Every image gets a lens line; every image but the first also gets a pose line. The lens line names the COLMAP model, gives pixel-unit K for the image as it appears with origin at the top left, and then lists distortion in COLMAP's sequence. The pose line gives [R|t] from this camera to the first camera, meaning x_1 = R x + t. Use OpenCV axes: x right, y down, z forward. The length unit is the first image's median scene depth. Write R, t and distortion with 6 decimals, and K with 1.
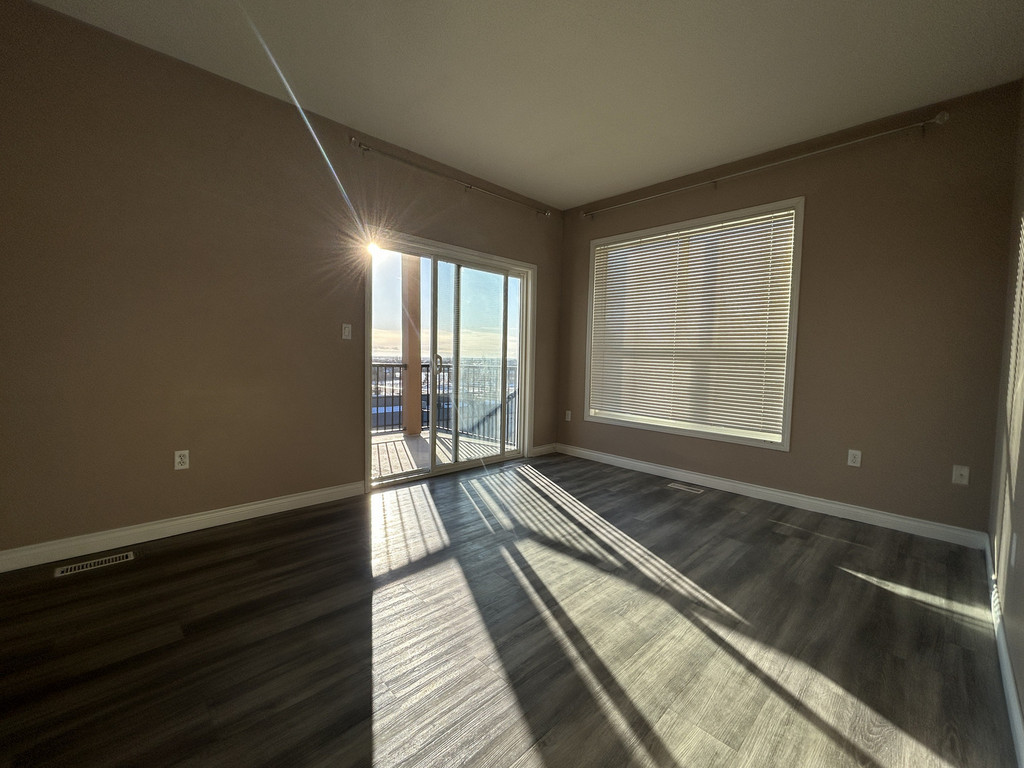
lens RADIAL K [[427.0, 0, 512.0], [0, 427.0, 384.6], [0, 0, 1]] dist [-0.001087, 0.000117]
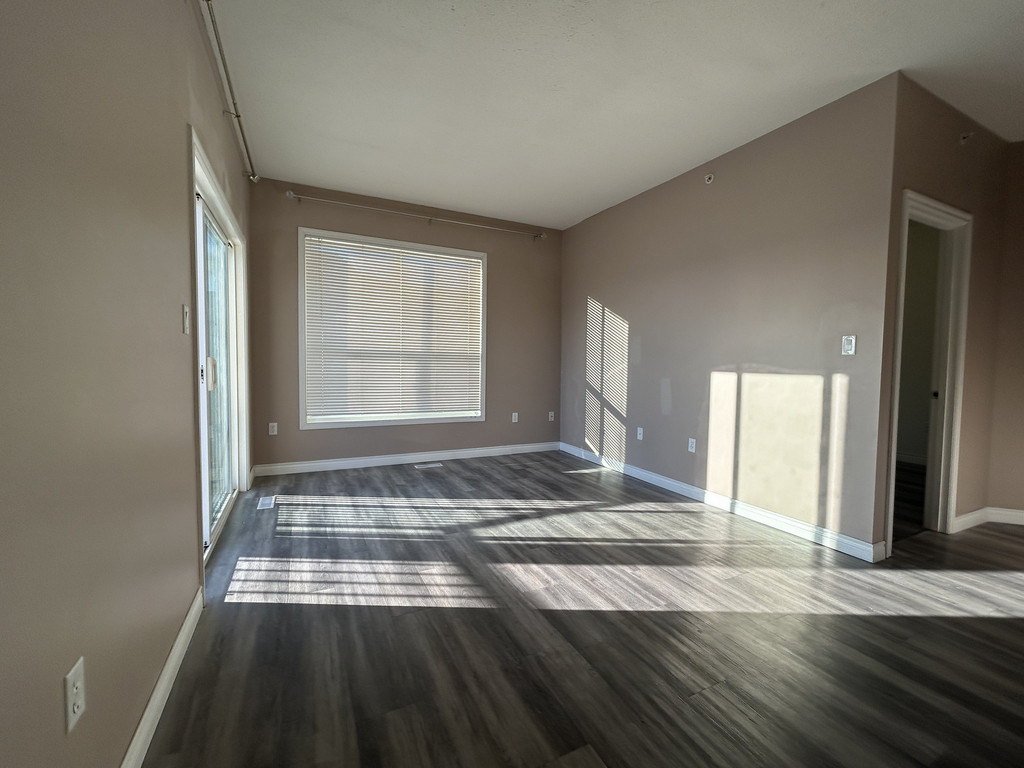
lens RADIAL K [[427.0, 0, 510.5], [0, 427.0, 381.4], [0, 0, 1]] dist [-0.001087, 0.000117]
pose [[0.313111, -0.060293, 0.947801, -0.921598], [0.054936, 0.997462, 0.045303, -0.056330], [-0.948126, 0.037883, 0.315629, 0.540250]]
